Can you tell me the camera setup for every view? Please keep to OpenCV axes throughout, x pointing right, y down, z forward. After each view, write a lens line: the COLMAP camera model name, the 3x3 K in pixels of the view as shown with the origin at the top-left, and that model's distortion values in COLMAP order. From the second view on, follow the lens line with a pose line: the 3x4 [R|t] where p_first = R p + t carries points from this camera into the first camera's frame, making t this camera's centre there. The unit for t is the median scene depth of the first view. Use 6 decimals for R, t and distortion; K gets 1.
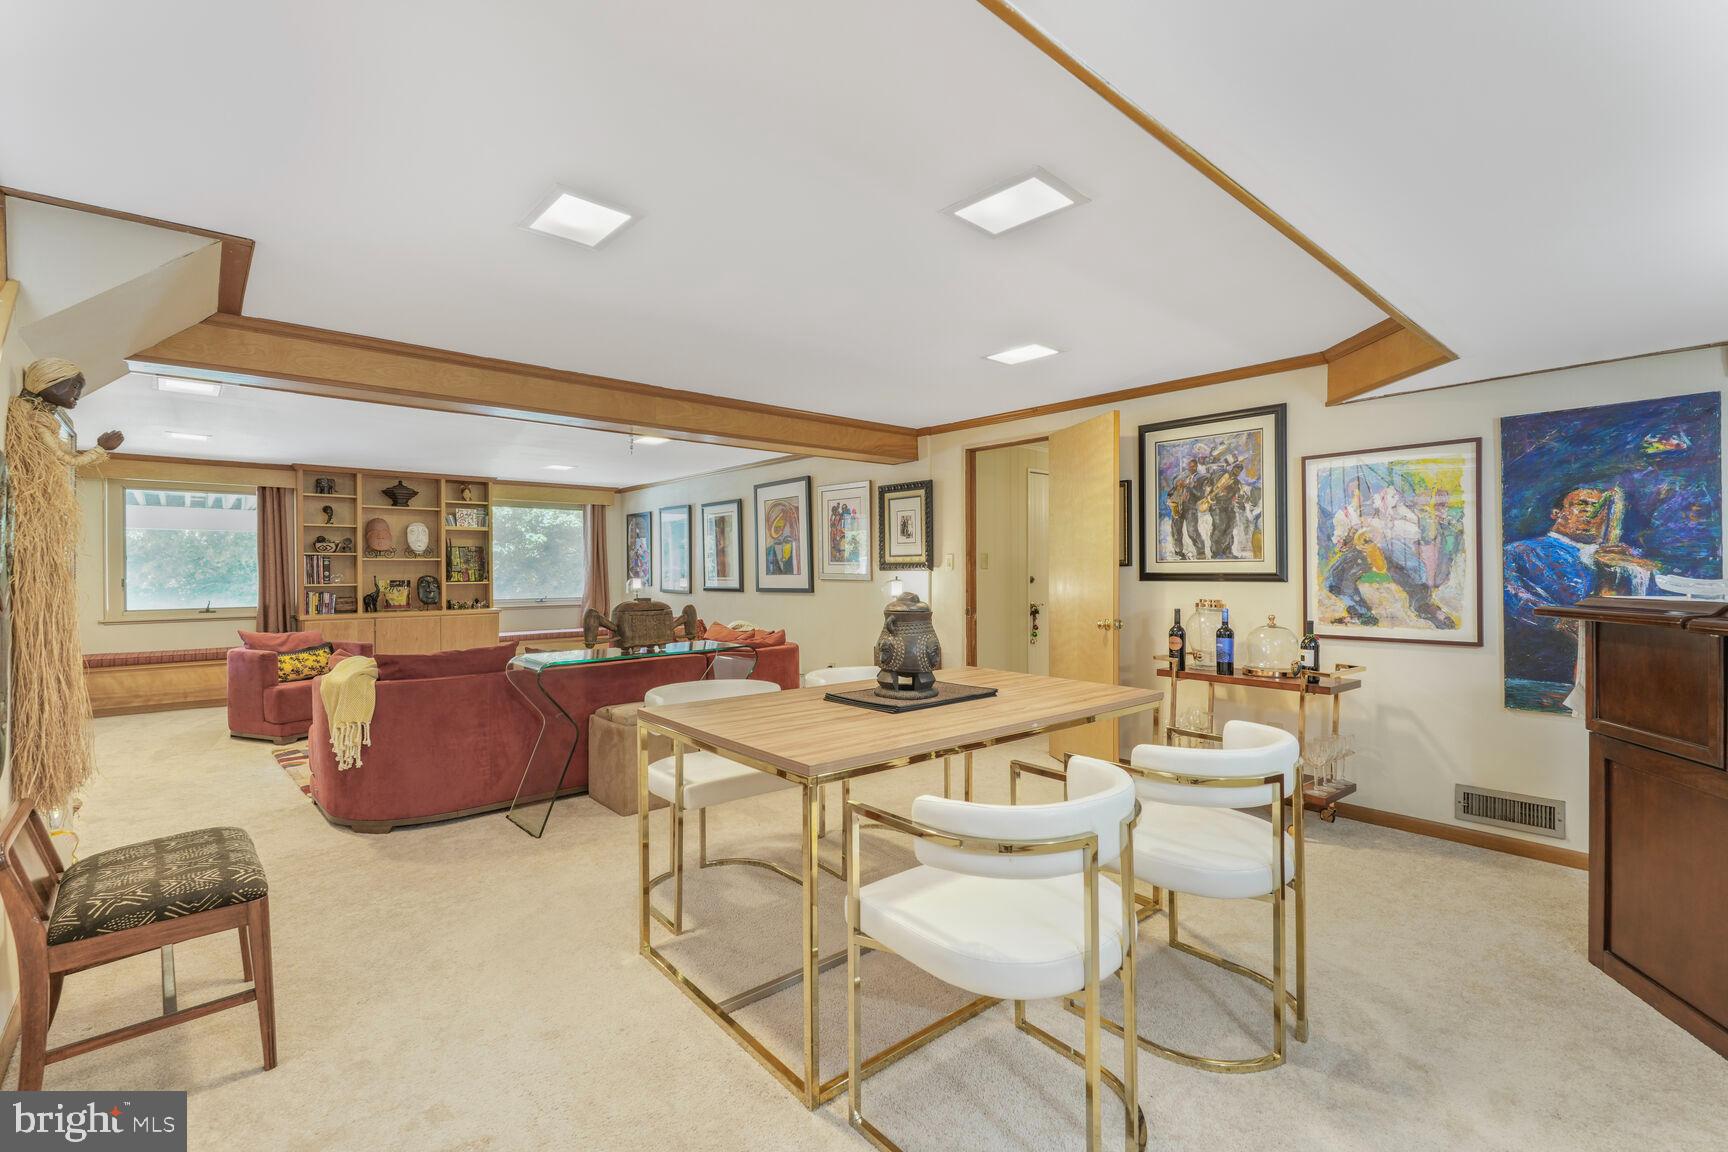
lens RADIAL K [[760.4, 0, 867.5], [0, 760.4, 576.5], [0, 0, 1]] dist [-0.002609, 0.001181]
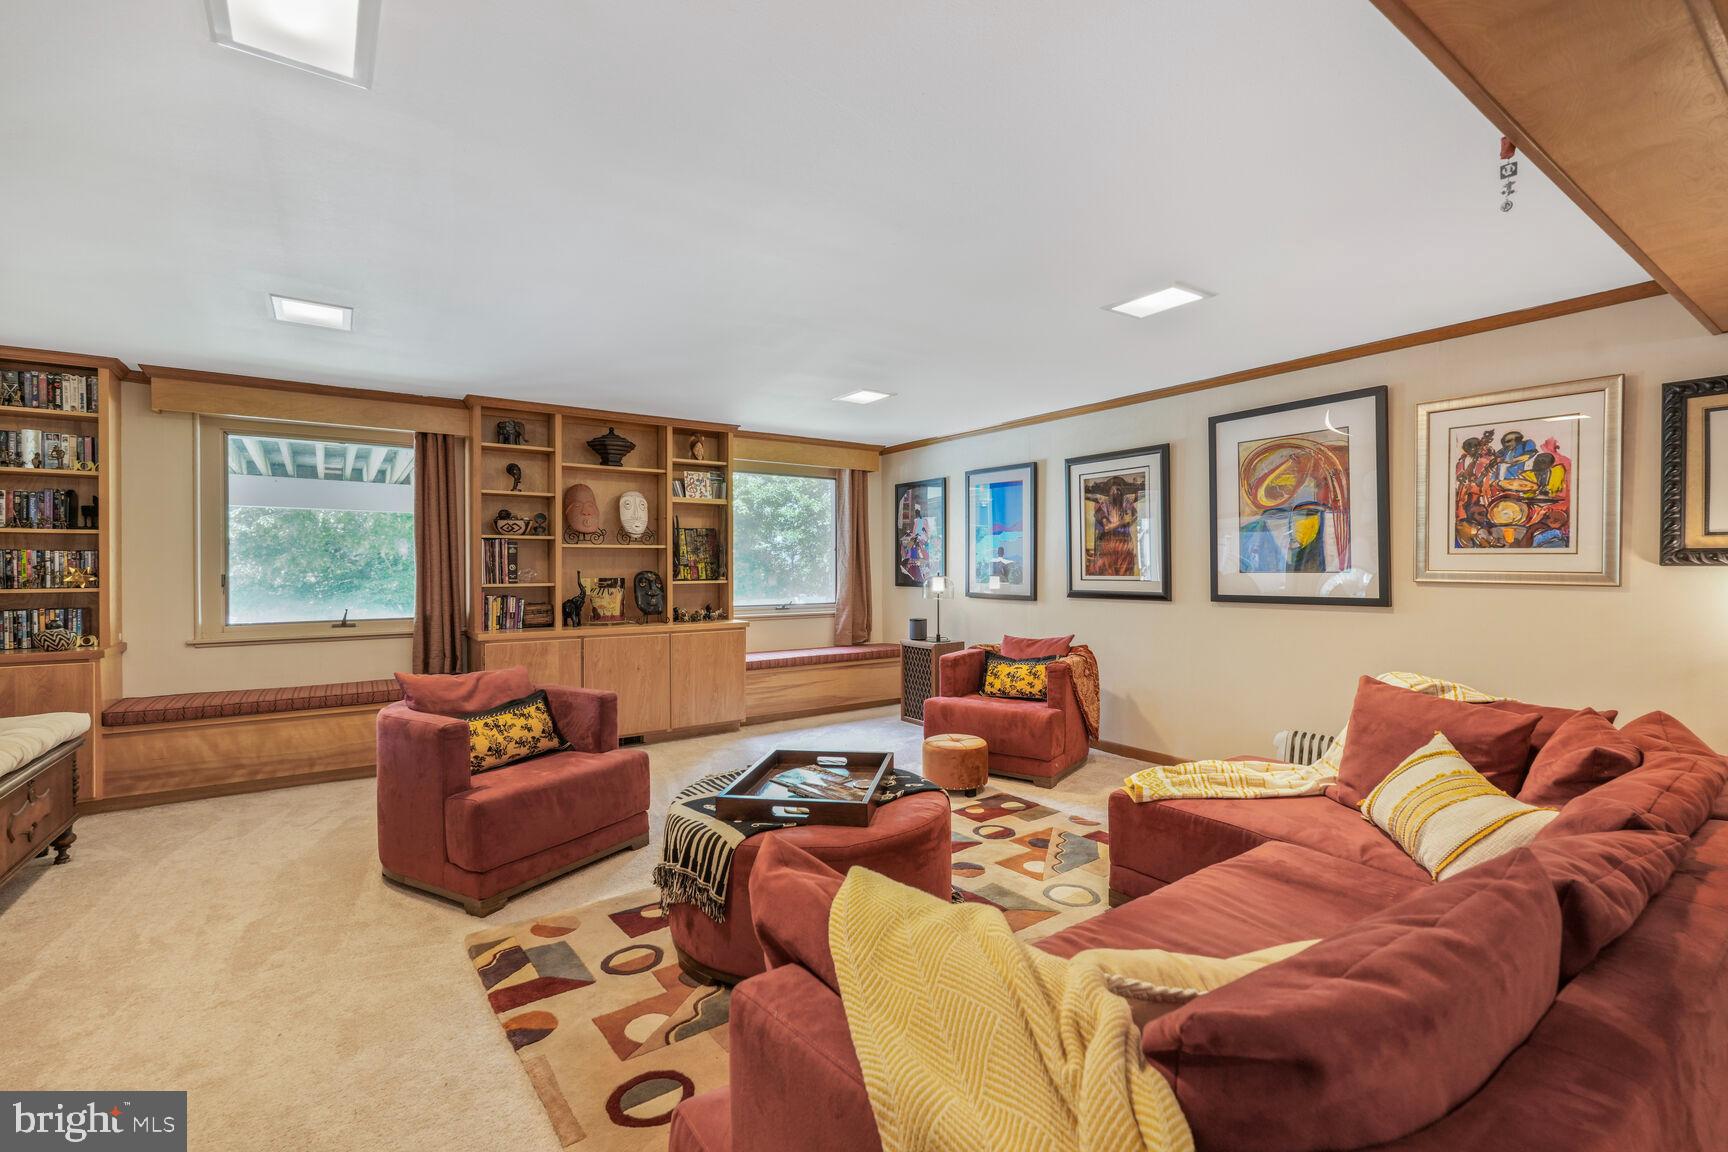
lens RADIAL K [[760.4, 0, 863.8], [0, 760.4, 573.2], [0, 0, 1]] dist [-0.002609, 0.001181]
pose [[0.993191, 0.005094, -0.116388, -0.329166], [-0.005131, 0.999987, -0.000017, -0.000395], [0.116387, 0.000614, 0.993204, 0.379848]]
